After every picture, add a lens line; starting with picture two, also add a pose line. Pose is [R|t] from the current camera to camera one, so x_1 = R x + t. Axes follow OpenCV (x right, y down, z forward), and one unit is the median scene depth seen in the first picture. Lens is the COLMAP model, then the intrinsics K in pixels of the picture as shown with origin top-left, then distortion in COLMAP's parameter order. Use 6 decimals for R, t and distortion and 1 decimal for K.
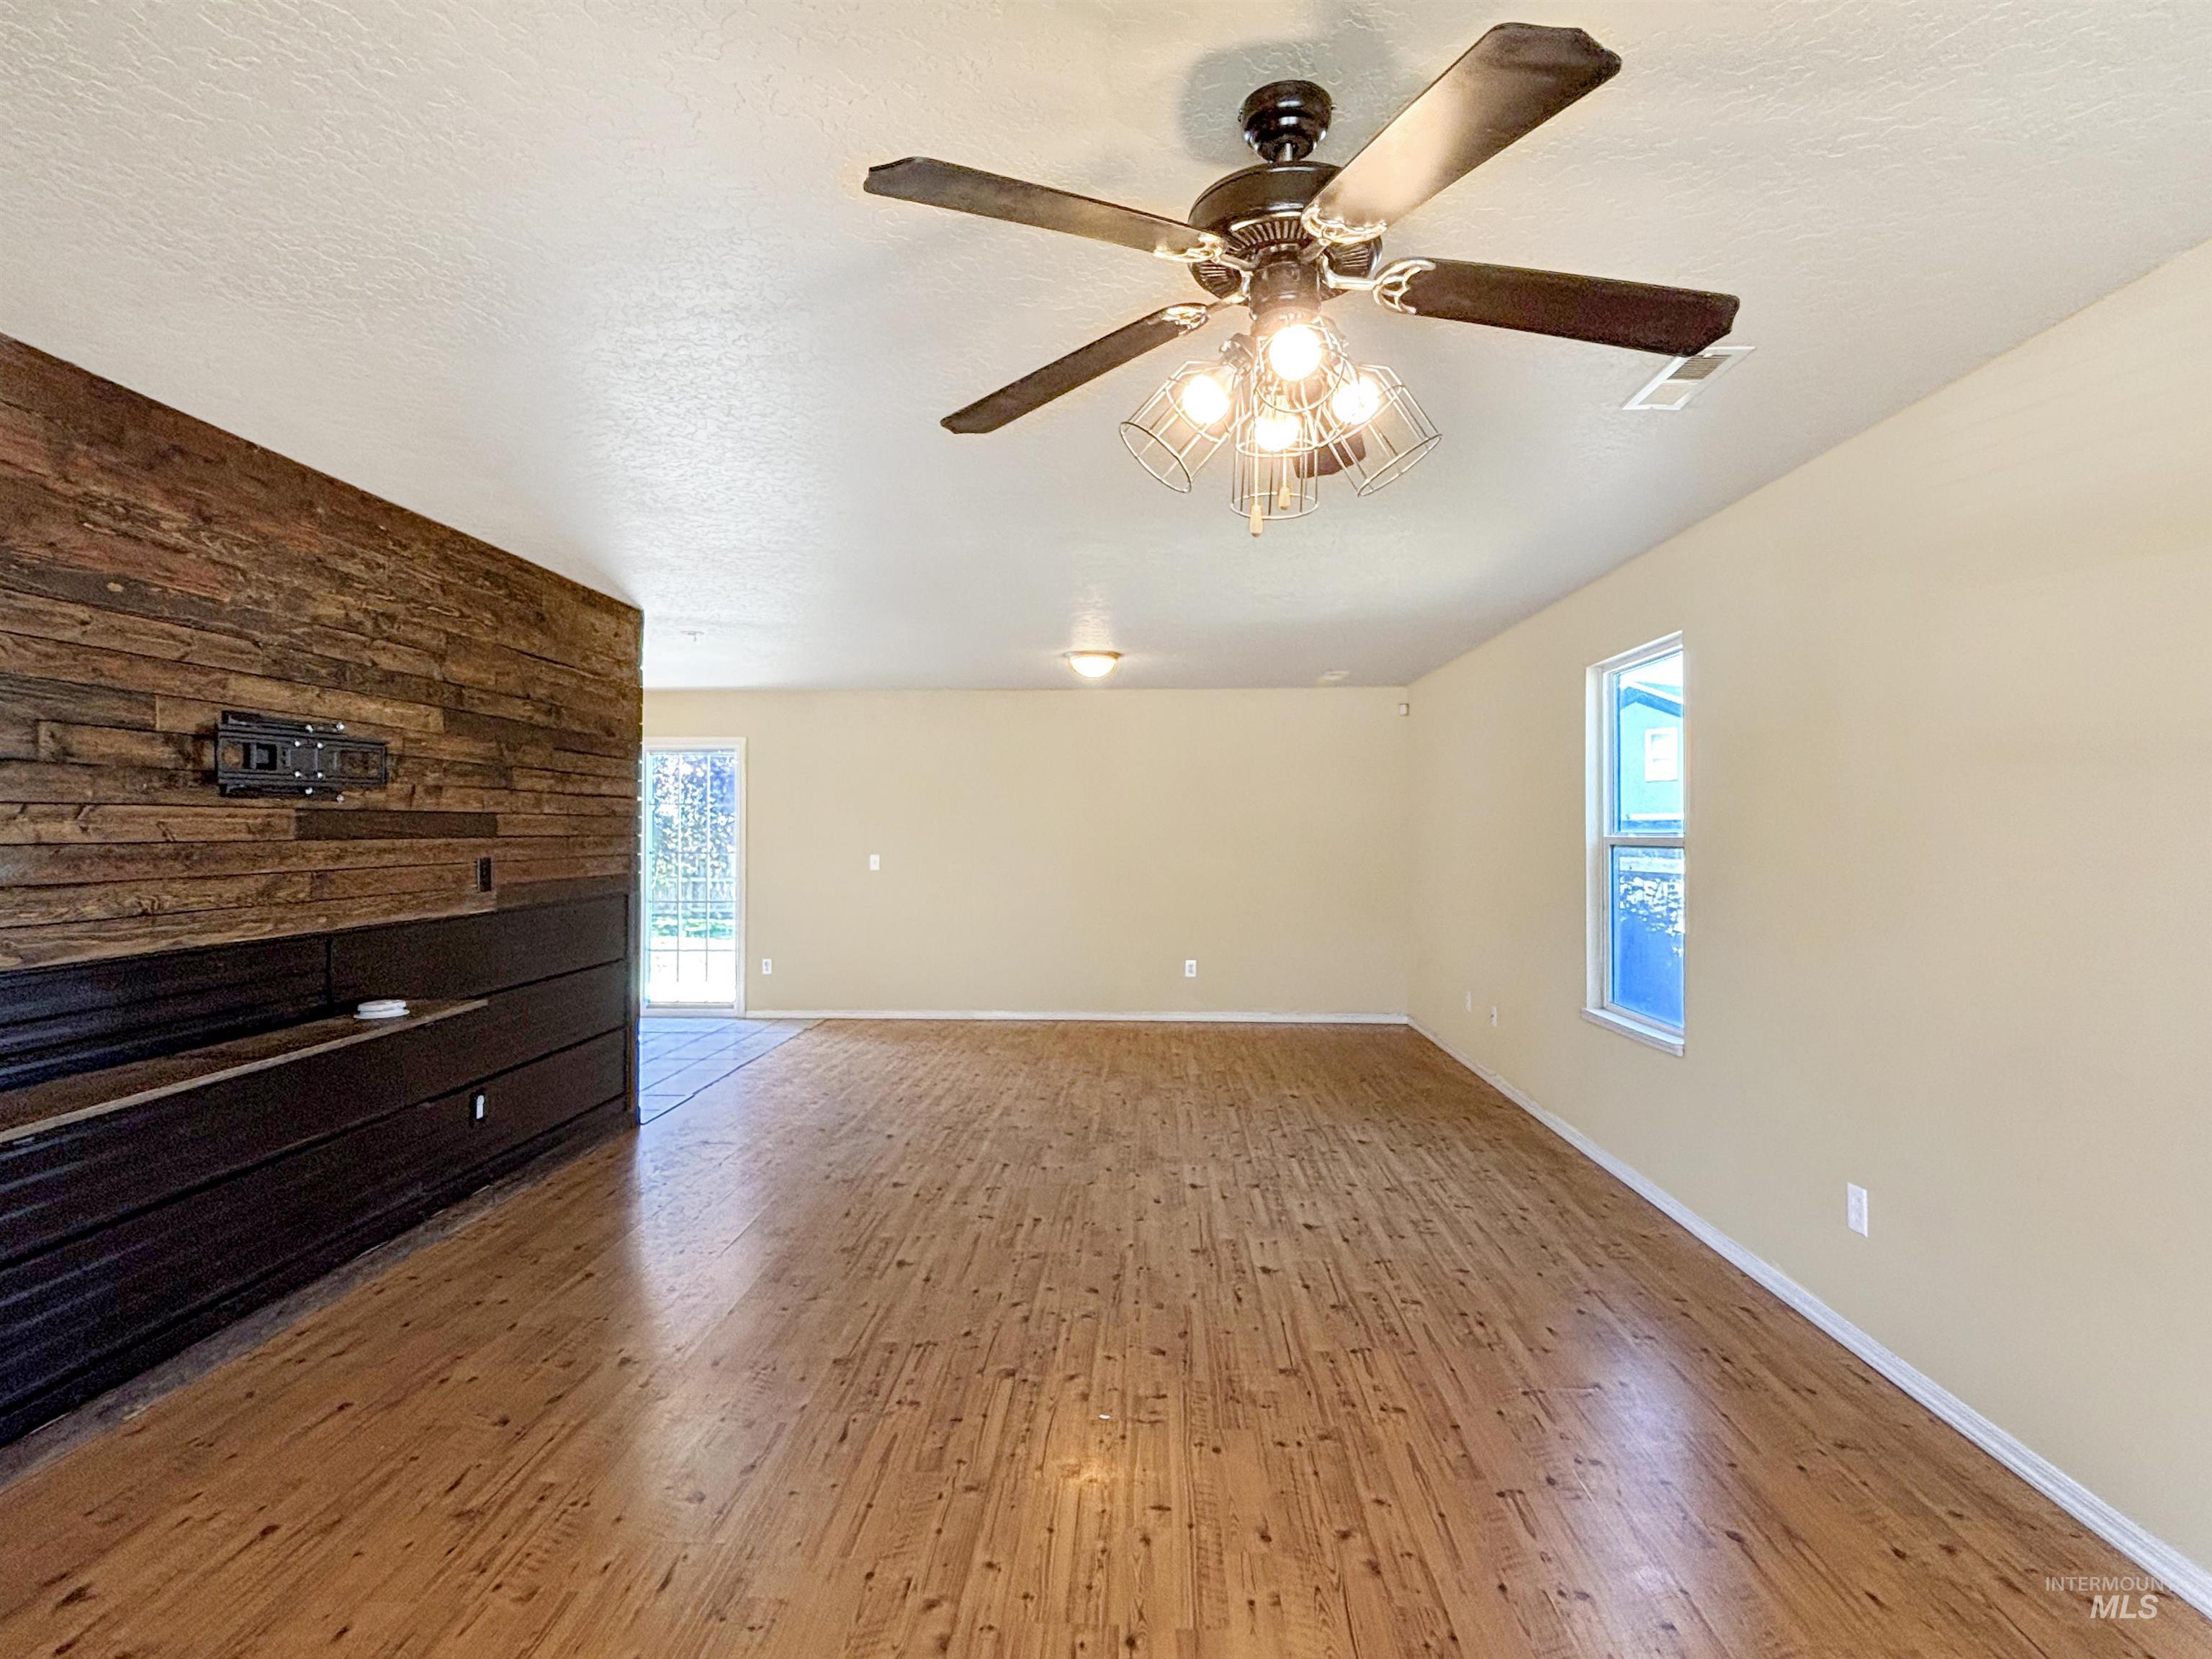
lens RADIAL K [[1106.8, 0, 1065.7], [0, 1106.8, 819.4], [0, 0, 1]] dist [0.023499, -0.004576]
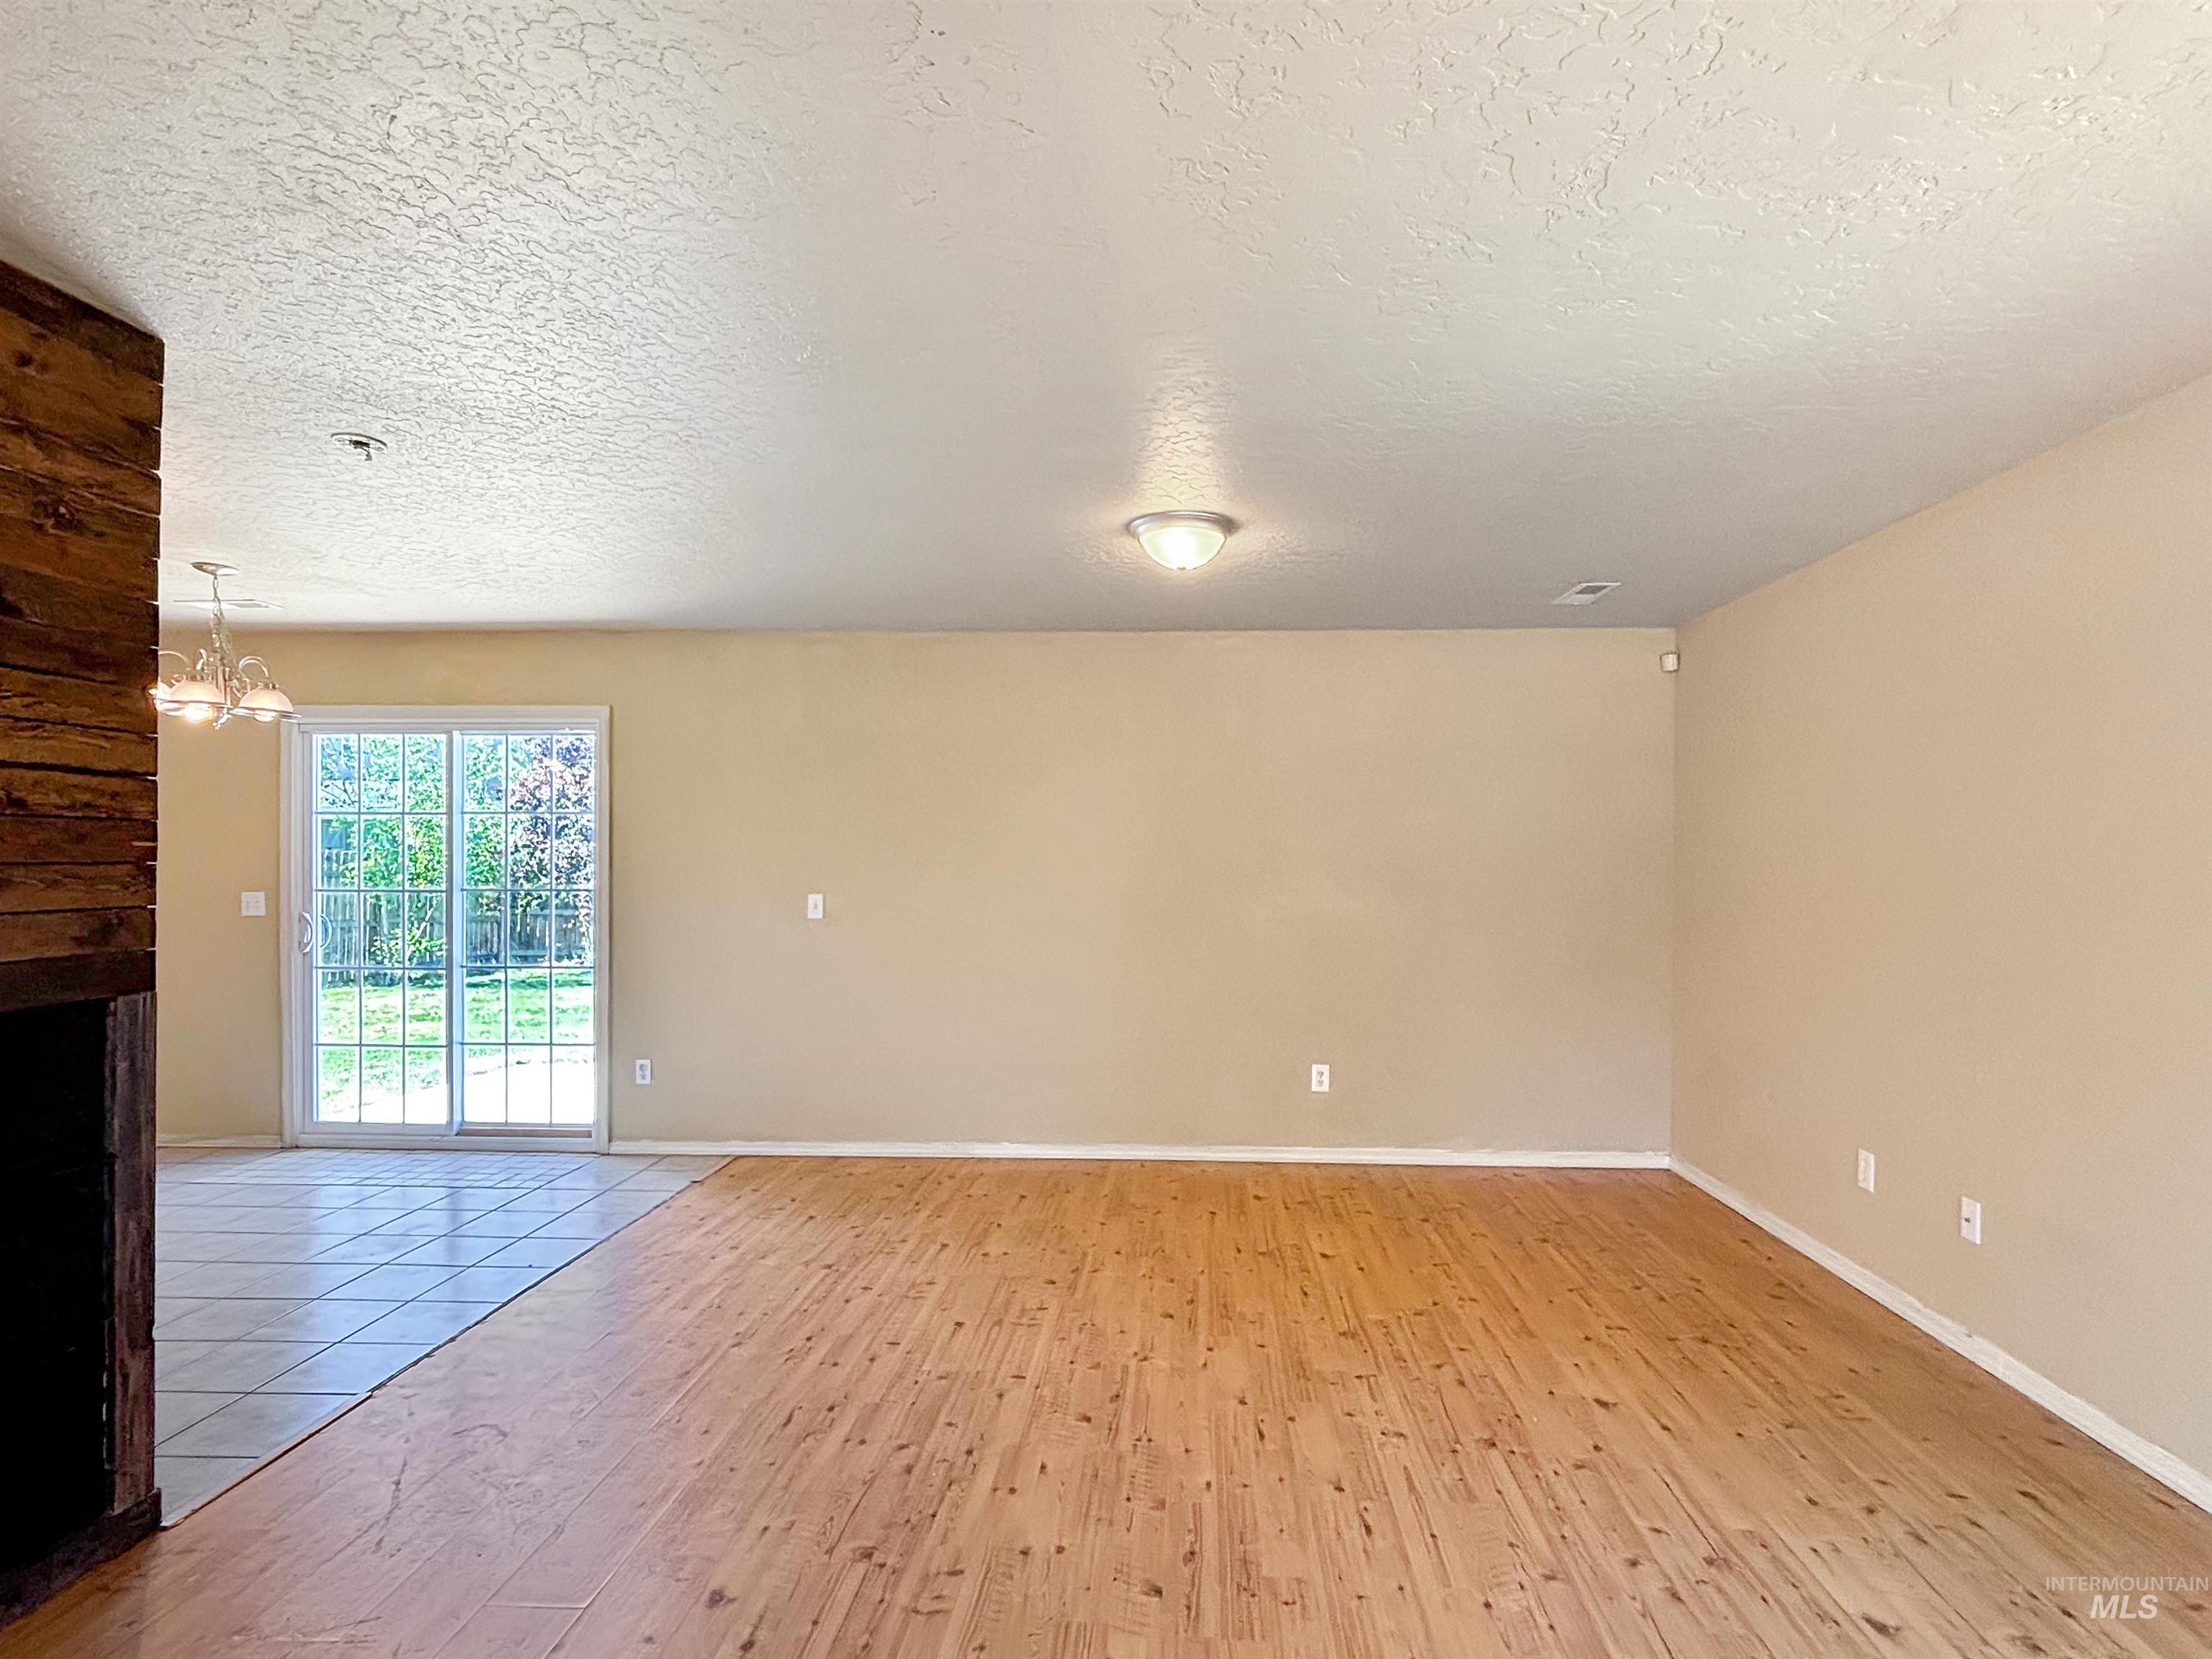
lens RADIAL K [[1106.8, 0, 1106.9], [0, 1106.8, 860.1], [0, 0, 1]] dist [0.023499, -0.004576]
pose [[0.999989, -0.003423, 0.003270, -0.019997], [0.003382, 0.999914, 0.012661, 0.011369], [-0.003313, -0.012650, 0.999915, 0.823541]]
